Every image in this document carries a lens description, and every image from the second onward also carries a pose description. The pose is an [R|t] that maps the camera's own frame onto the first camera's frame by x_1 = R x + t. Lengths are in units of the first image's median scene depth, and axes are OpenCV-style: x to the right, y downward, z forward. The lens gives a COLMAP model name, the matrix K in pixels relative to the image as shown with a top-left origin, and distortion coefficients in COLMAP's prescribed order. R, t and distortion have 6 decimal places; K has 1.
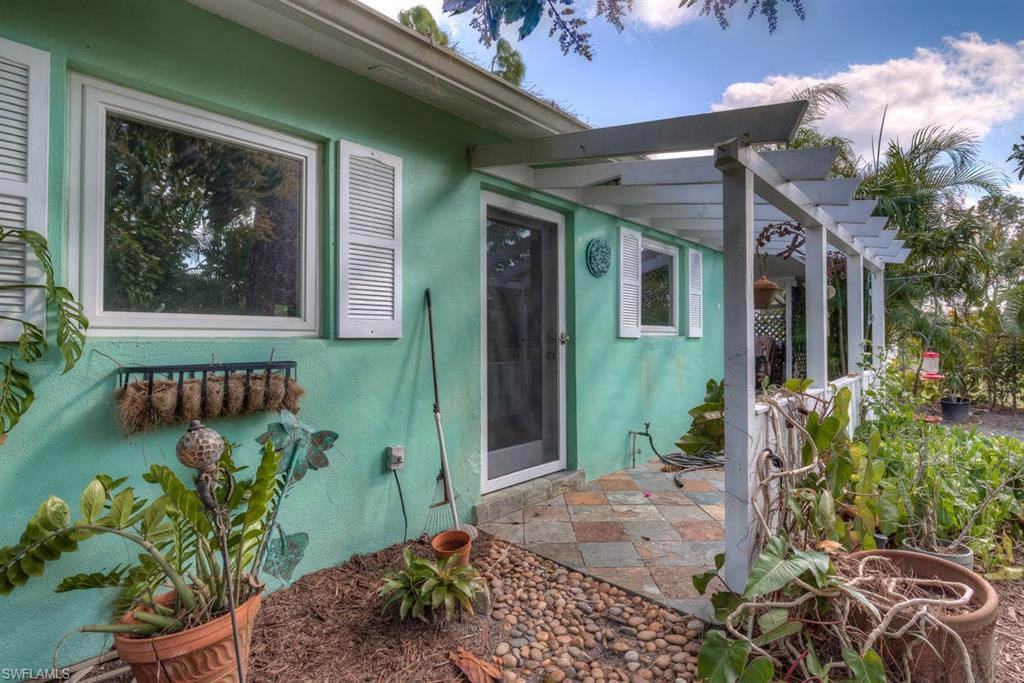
lens RADIAL K [[481.4, 0, 513.9], [0, 481.4, 337.6], [0, 0, 1]] dist [0.000042, -0.011372]
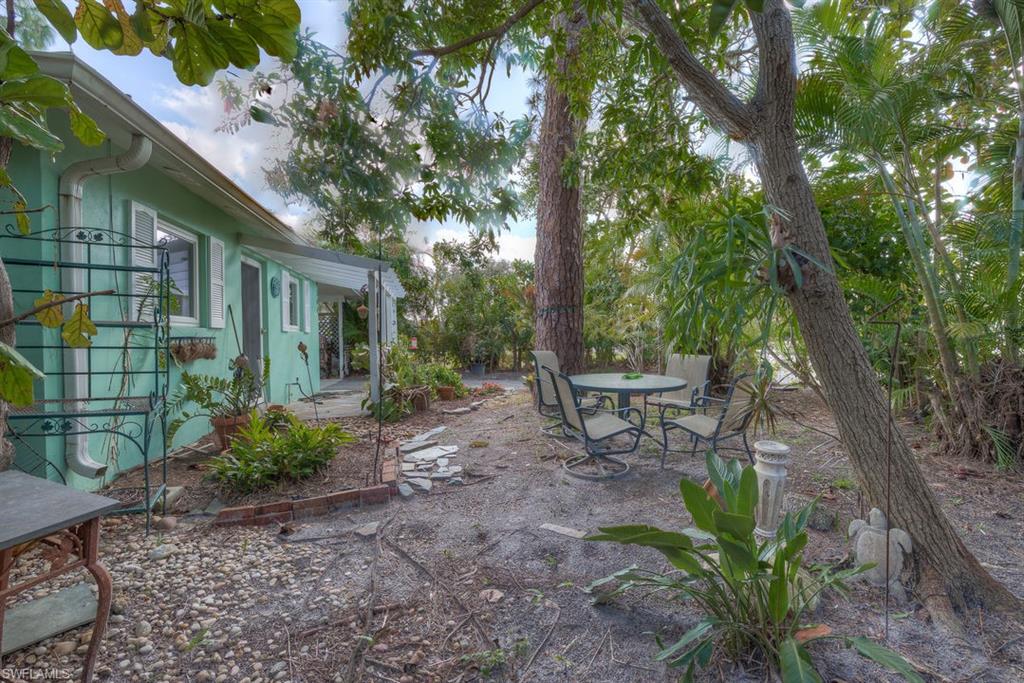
lens RADIAL K [[461.1, 0, 517.5], [0, 461.1, 336.4], [0, 0, 1]] dist [-0.004567, -0.000441]
pose [[0.577998, -0.008571, 0.815993, -0.645498], [0.016506, 0.999863, -0.001190, 0.033668], [-0.815871, 0.014157, 0.578060, -0.677653]]
